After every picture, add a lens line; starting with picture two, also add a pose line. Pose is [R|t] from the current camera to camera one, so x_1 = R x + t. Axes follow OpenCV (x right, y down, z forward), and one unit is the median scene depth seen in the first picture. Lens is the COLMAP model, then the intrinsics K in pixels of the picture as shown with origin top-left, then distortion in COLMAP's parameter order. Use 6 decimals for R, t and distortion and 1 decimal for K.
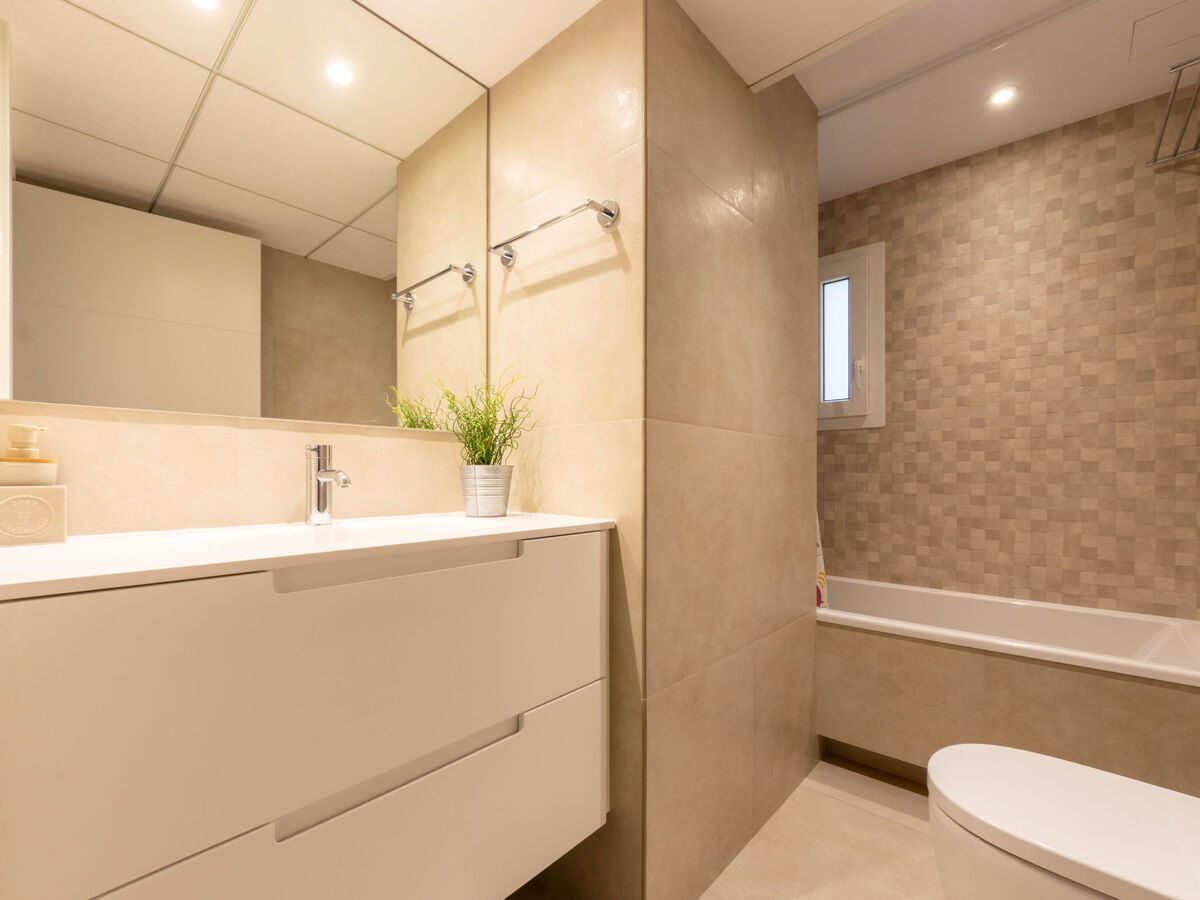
lens RADIAL K [[520.6, 0, 602.7], [0, 520.6, 469.9], [0, 0, 1]] dist [-0.003619, -0.000326]
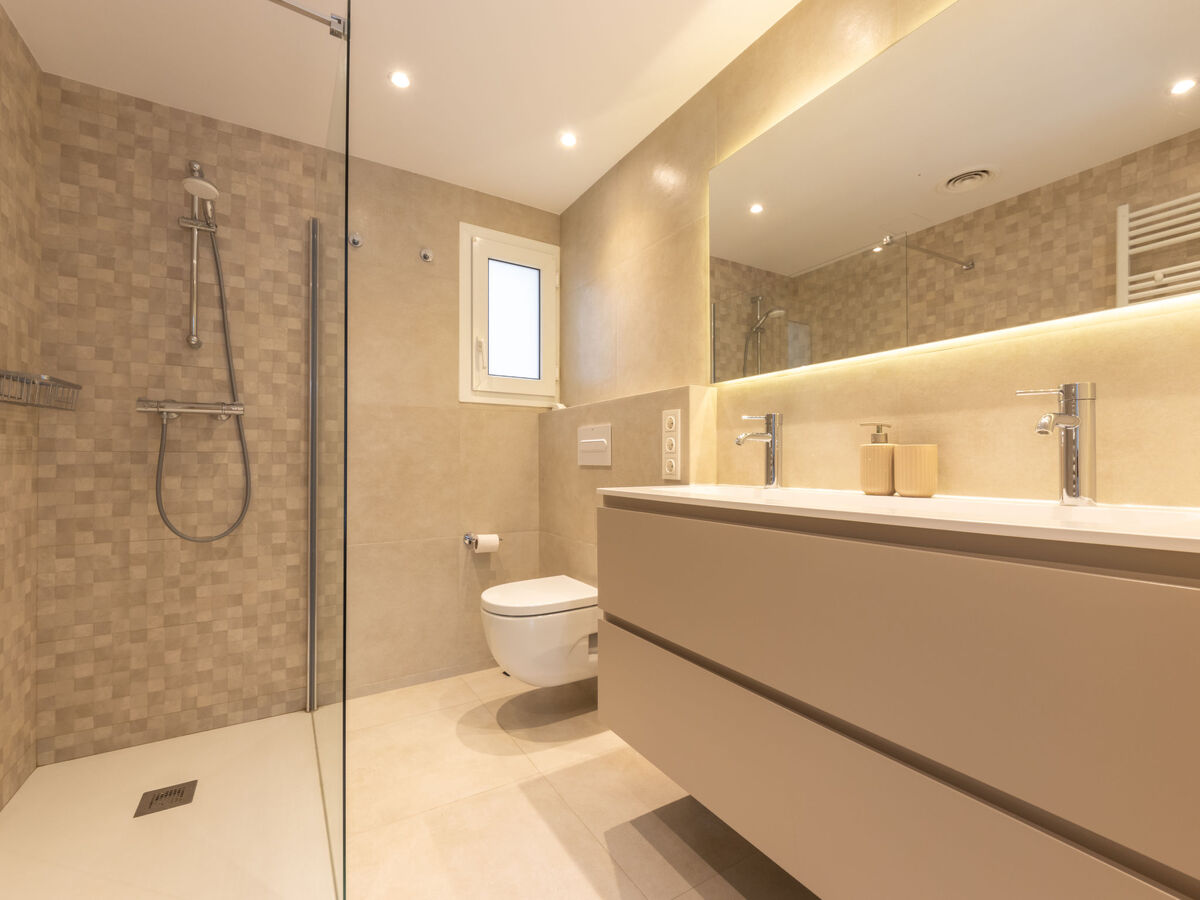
lens RADIAL K [[606.9, 0, 605.7], [0, 606.9, 452.5], [0, 0, 1]] dist [-0.012809, 0.000006]
pose [[0.229565, 0.010330, 0.973238, -0.000165], [-0.000076, 0.999944, -0.010595, -0.342614], [-0.973293, 0.002358, 0.229553, -0.000031]]
